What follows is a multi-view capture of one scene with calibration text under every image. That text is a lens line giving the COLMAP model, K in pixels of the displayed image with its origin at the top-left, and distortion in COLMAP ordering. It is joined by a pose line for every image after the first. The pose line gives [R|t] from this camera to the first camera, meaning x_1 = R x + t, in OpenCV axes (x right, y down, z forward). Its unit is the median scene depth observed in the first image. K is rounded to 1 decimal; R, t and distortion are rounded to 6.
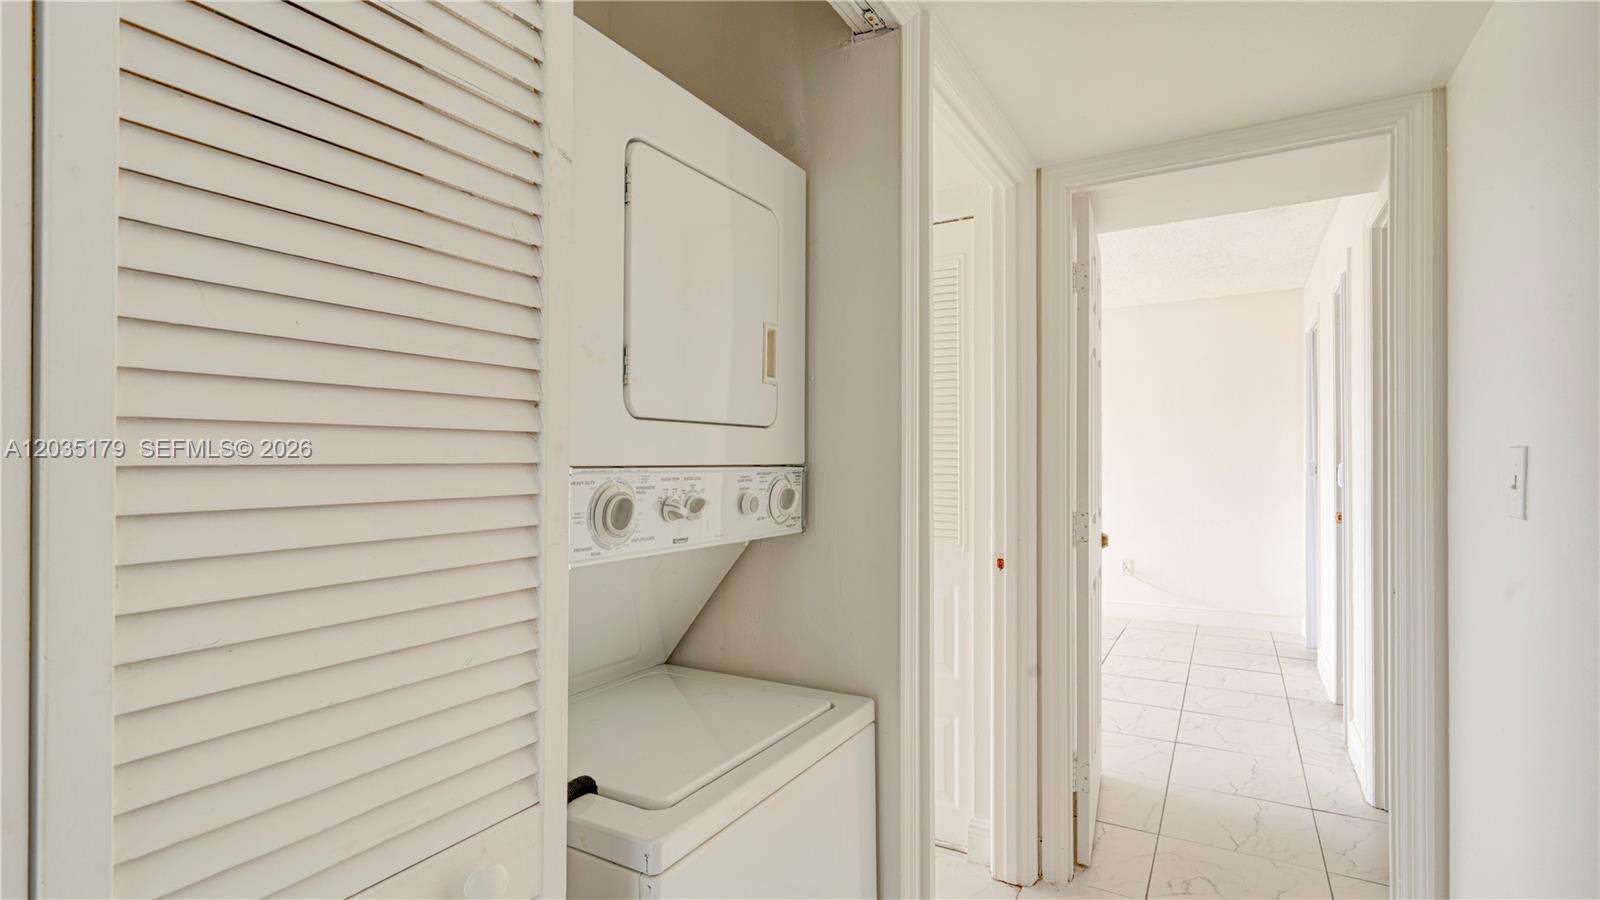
lens RADIAL K [[747.6, 0, 800.0], [0, 747.6, 450.0], [0, 0, 1]] dist [0.040586, 0.000127]
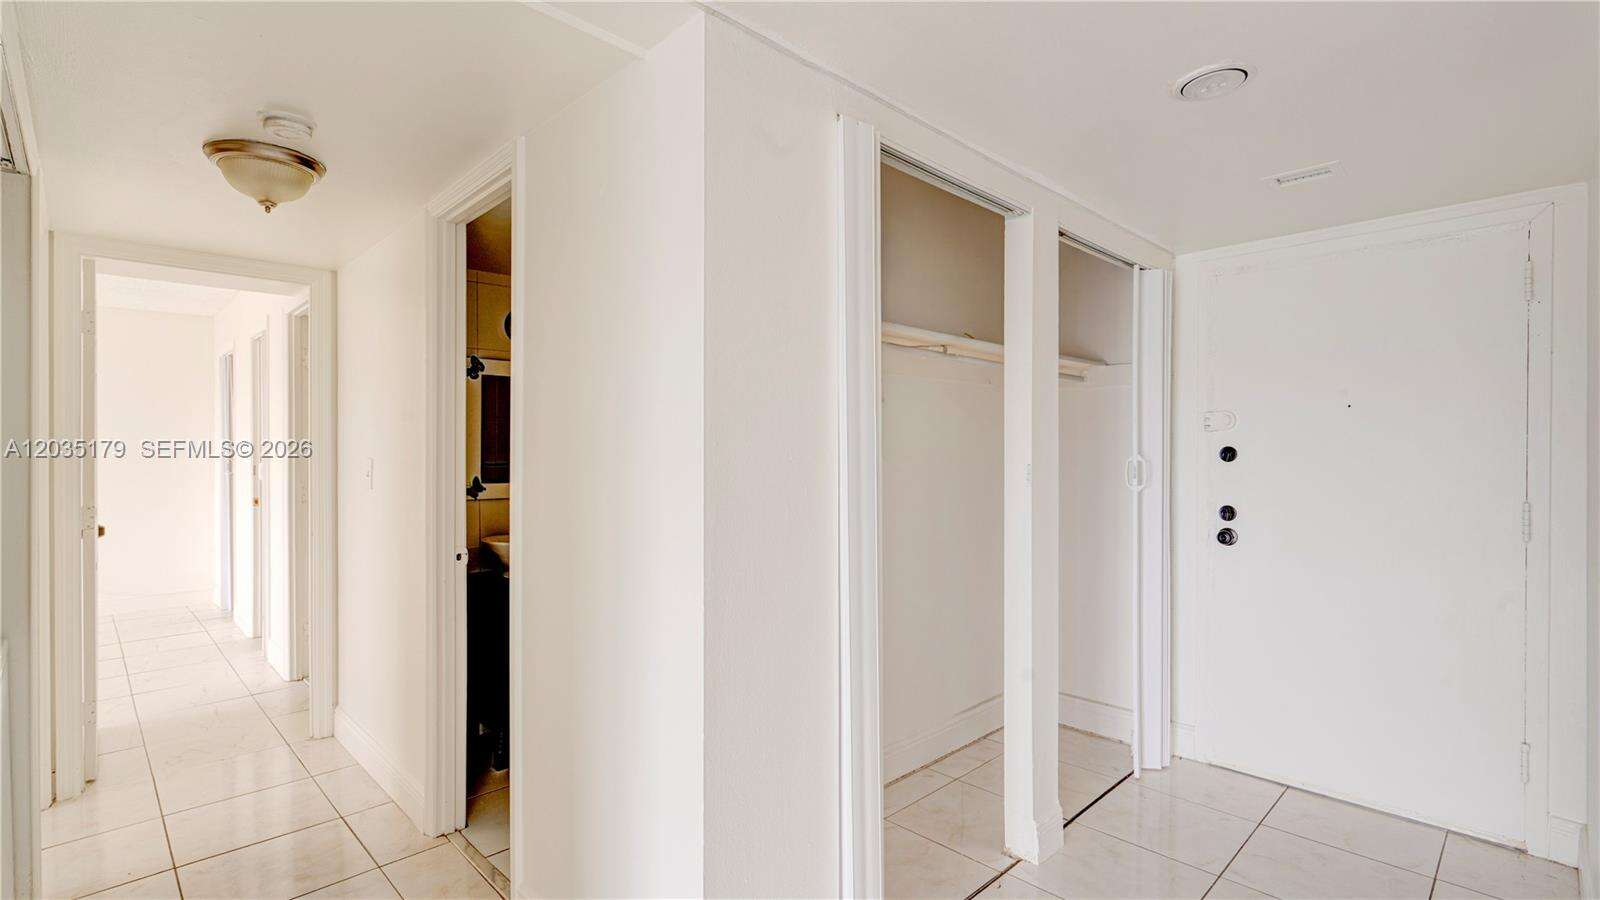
lens RADIAL K [[731.4, 0, 808.3], [0, 731.4, 445.6], [0, 0, 1]] dist [-0.001060, -0.000092]
pose [[0.257515, -0.002035, 0.966272, -0.470073], [0.002035, 0.999997, 0.001563, -0.019026], [-0.966272, 0.001563, 0.257519, -0.455932]]
